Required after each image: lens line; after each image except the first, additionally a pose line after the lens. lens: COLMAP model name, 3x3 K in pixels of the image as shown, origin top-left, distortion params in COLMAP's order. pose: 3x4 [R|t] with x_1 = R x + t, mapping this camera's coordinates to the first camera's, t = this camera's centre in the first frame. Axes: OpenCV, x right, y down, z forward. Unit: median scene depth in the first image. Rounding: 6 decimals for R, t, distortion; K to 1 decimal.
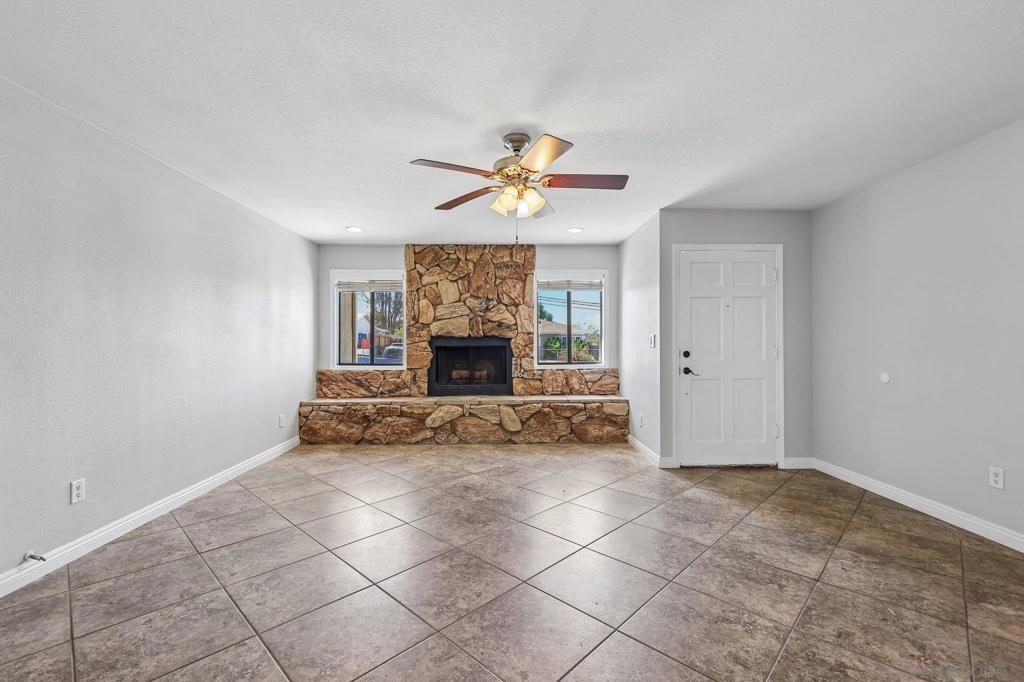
lens RADIAL K [[443.2, 0, 512.6], [0, 443.2, 340.5], [0, 0, 1]] dist [0.003341, -0.000102]
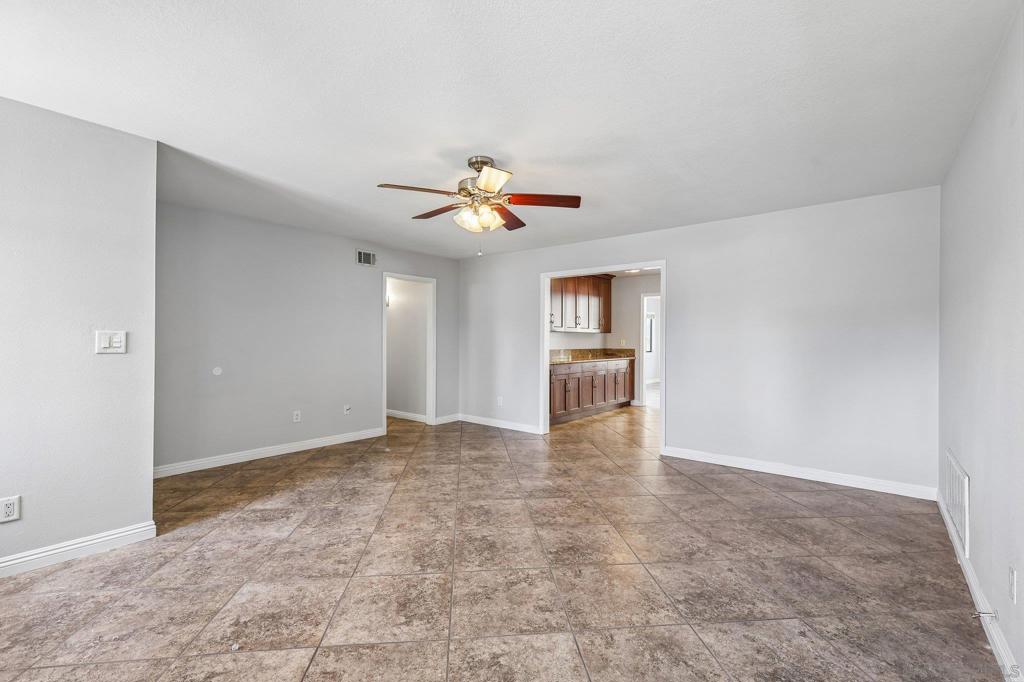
lens RADIAL K [[443.2, 0, 512.2], [0, 443.2, 344.3], [0, 0, 1]] dist [0.003341, -0.000102]
pose [[-0.765598, -0.008908, 0.643258, -0.374241], [-0.009920, 0.999949, 0.002041, -0.002119], [-0.643243, -0.004818, -0.765647, 0.885223]]
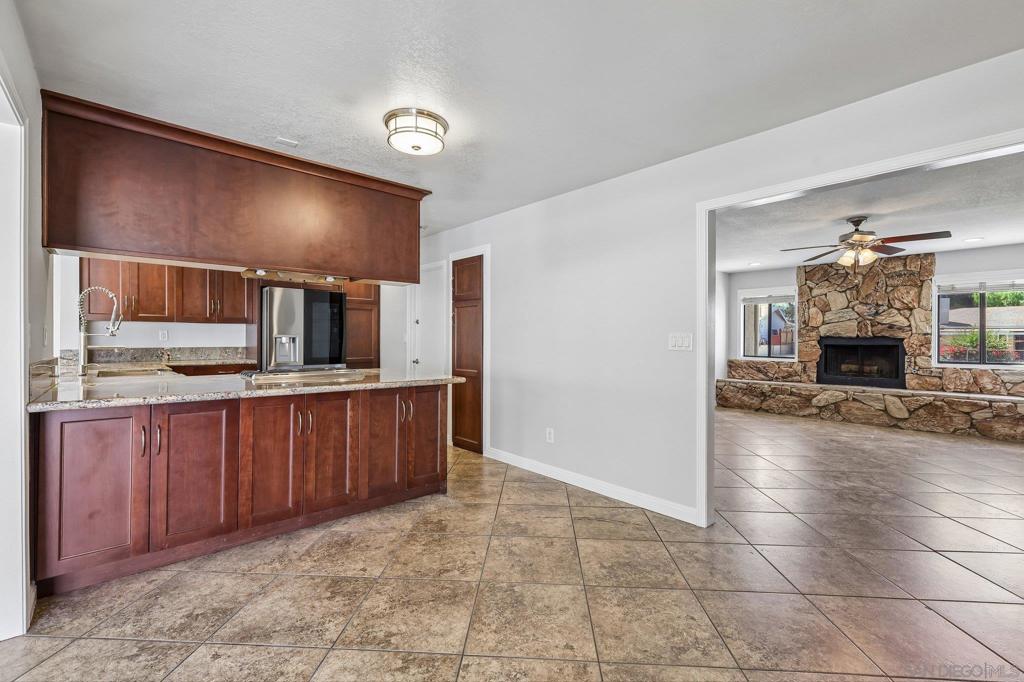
lens RADIAL K [[443.2, 0, 510.8], [0, 443.2, 338.7], [0, 0, 1]] dist [0.003341, -0.000102]
pose [[0.650017, 0.007128, -0.759886, 0.212732], [-0.002432, 0.999970, 0.007299, -0.010699], [0.759916, -0.002896, 0.650015, -0.515368]]
